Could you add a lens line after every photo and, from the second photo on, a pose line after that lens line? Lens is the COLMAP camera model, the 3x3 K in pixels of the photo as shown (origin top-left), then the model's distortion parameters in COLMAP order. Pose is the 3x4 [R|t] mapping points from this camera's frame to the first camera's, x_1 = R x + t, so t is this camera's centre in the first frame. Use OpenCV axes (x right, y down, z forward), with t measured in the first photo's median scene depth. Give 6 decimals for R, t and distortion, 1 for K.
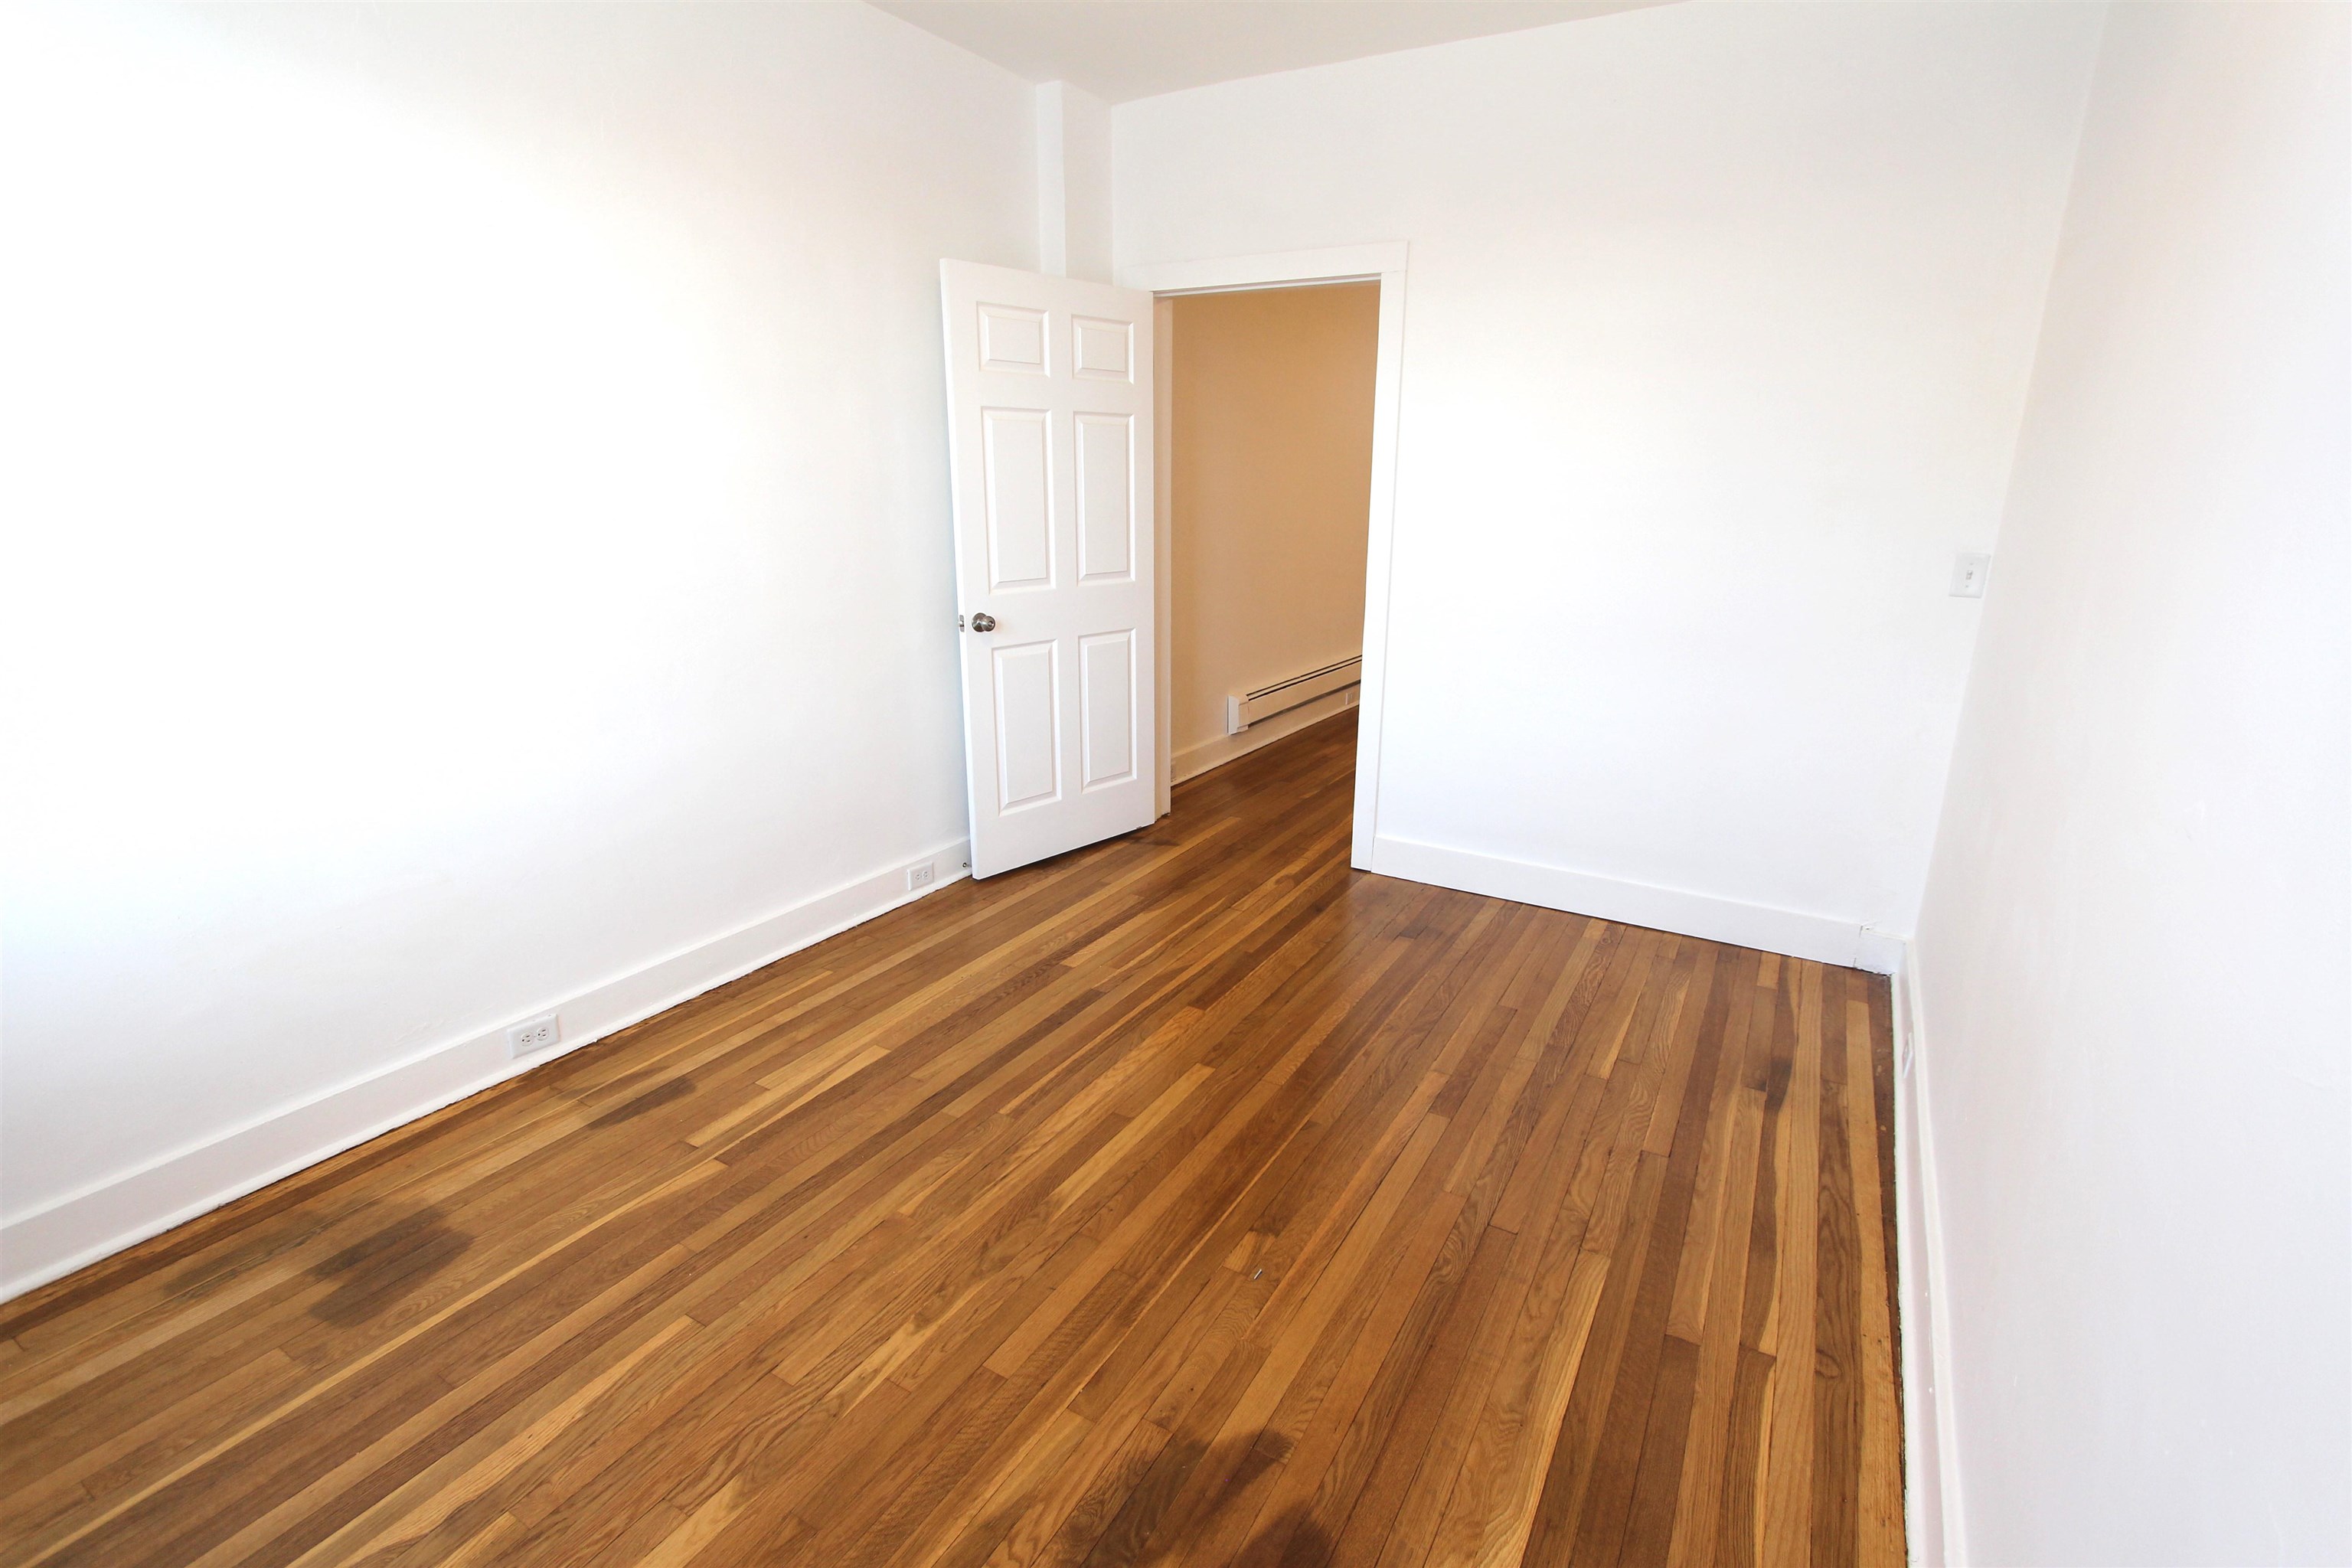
lens RADIAL K [[1084.4, 0, 1176.8], [0, 1084.4, 797.4], [0, 0, 1]] dist [-0.016435, 0.001055]
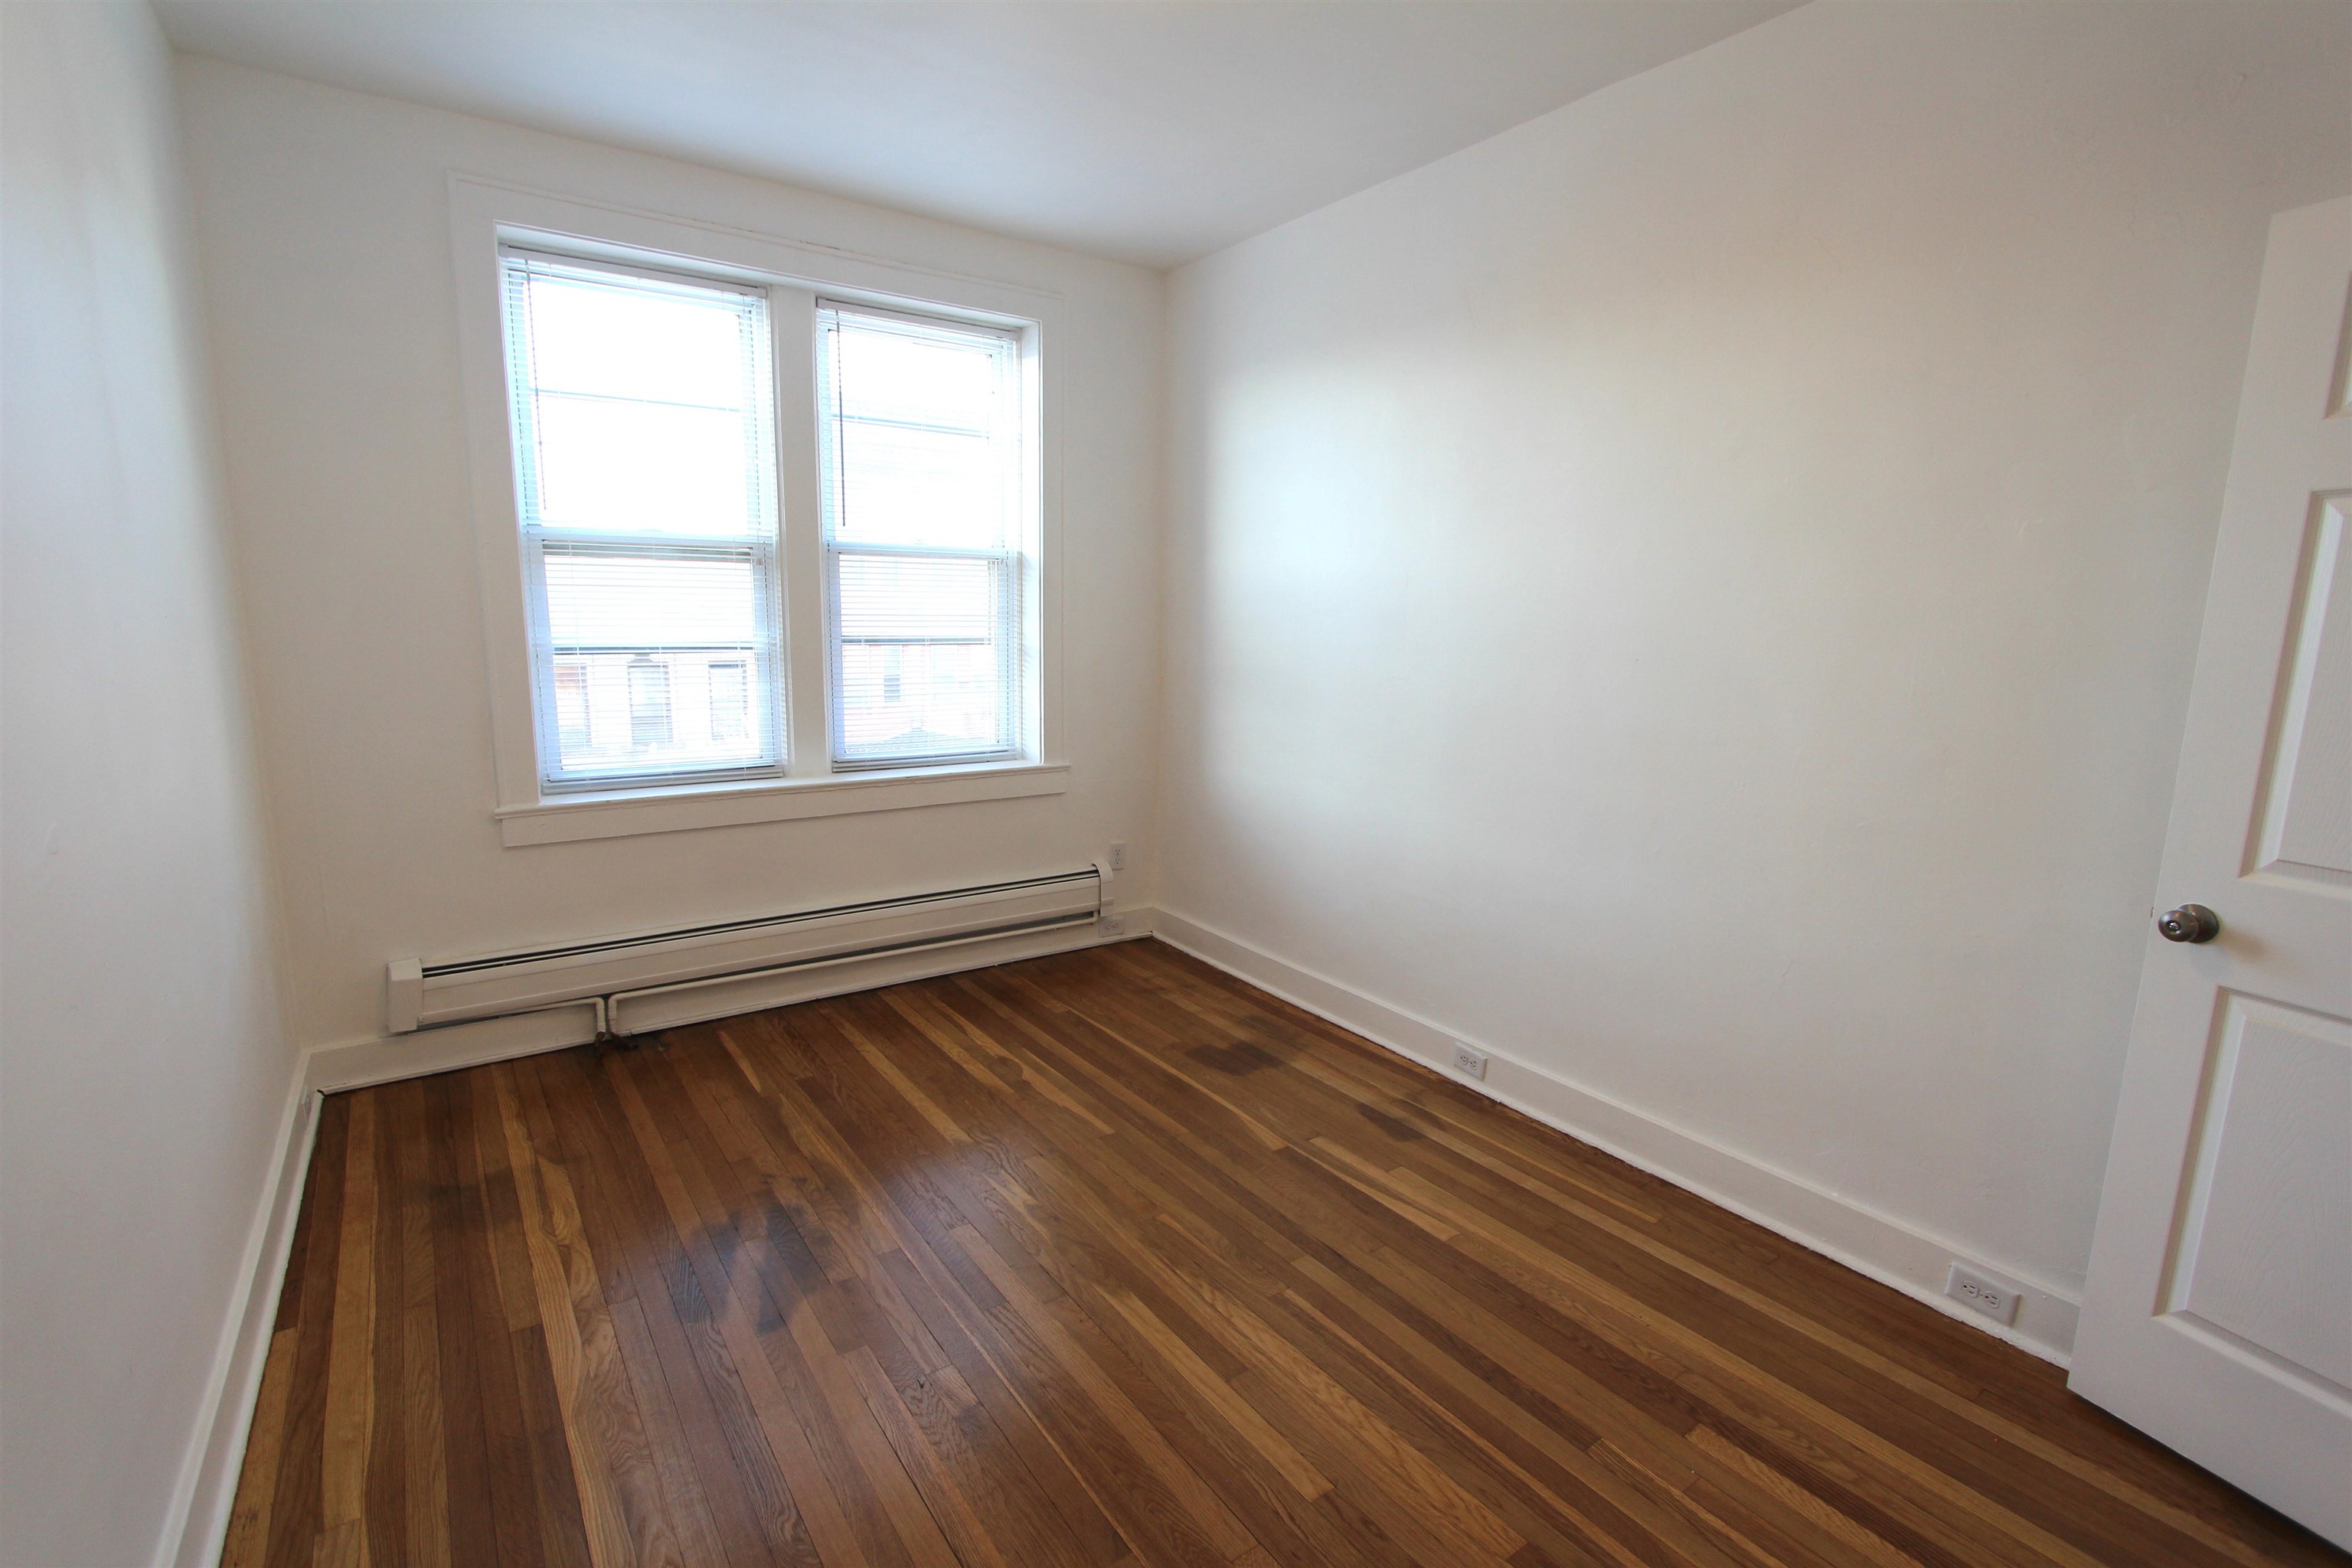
lens RADIAL K [[1084.4, 0, 1176.8], [0, 1084.4, 797.4], [0, 0, 1]] dist [-0.016435, 0.001055]
pose [[-0.412888, 0.144360, -0.899269, 0.632627], [-0.278940, 0.919870, 0.275739, -0.315883], [0.867016, 0.364691, -0.339535, 1.070216]]
